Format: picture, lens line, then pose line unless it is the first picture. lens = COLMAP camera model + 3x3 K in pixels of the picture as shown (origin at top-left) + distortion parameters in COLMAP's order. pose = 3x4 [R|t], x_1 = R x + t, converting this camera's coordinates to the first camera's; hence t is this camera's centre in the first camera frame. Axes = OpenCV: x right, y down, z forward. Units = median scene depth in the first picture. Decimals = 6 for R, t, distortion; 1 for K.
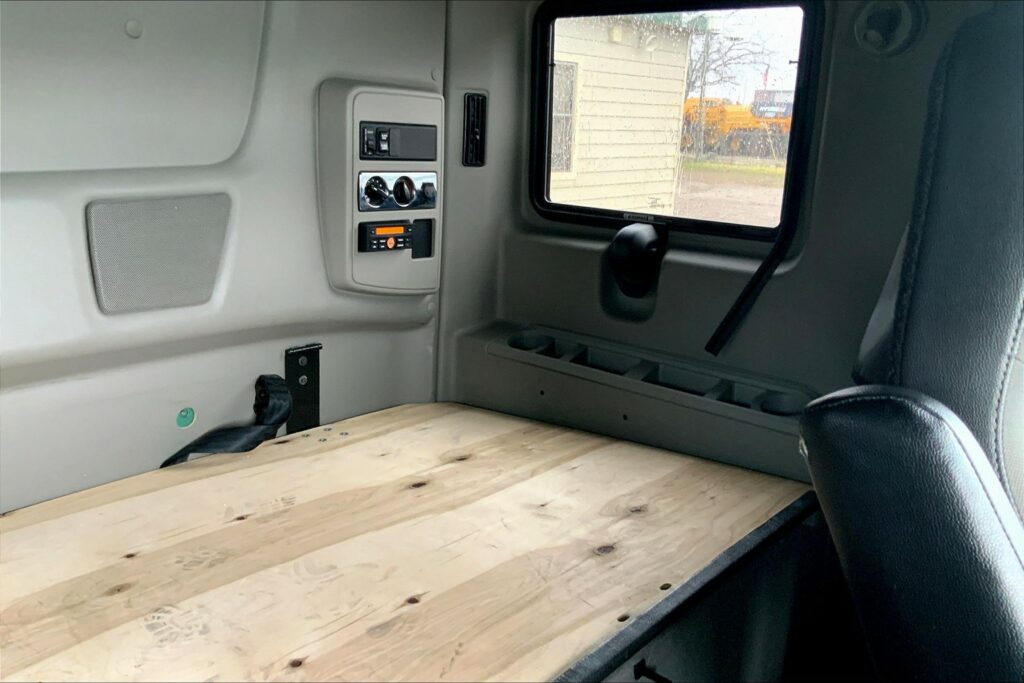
lens RADIAL K [[845.6, 0, 506.6], [0, 845.6, 350.2], [0, 0, 1]] dist [0.058157, -0.111525]
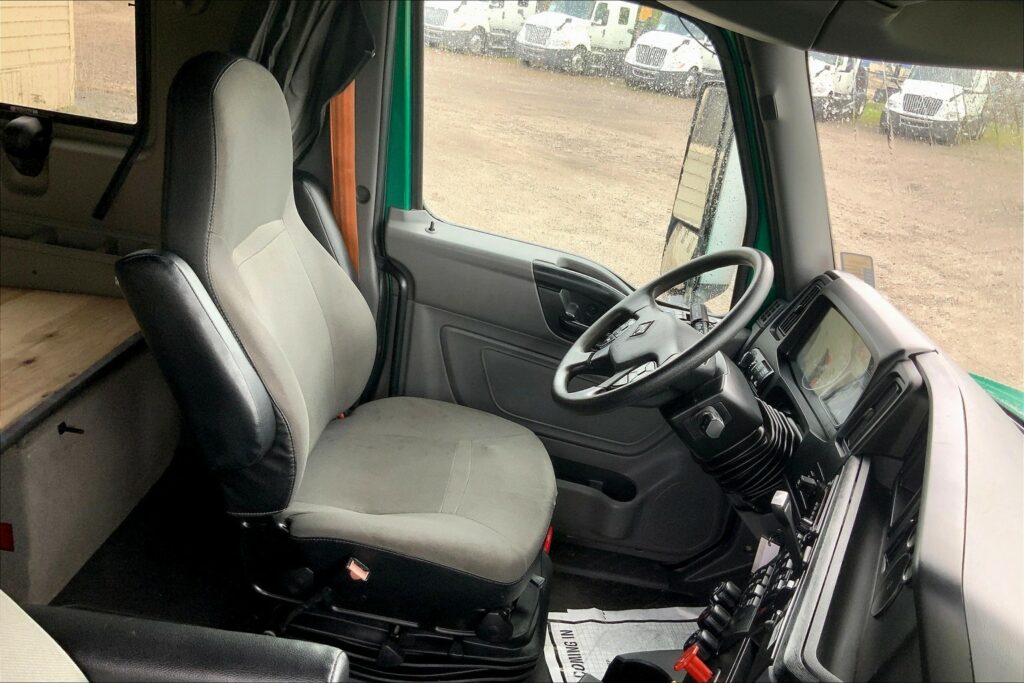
lens RADIAL K [[845.6, 0, 492.7], [0, 845.6, 309.4], [0, 0, 1]] dist [0.058157, -0.111525]
pose [[0.808042, -0.140221, 0.572194, -0.047925], [0.052427, 0.984523, 0.167228, -0.045590], [-0.586787, -0.105129, 0.802888, -0.469303]]
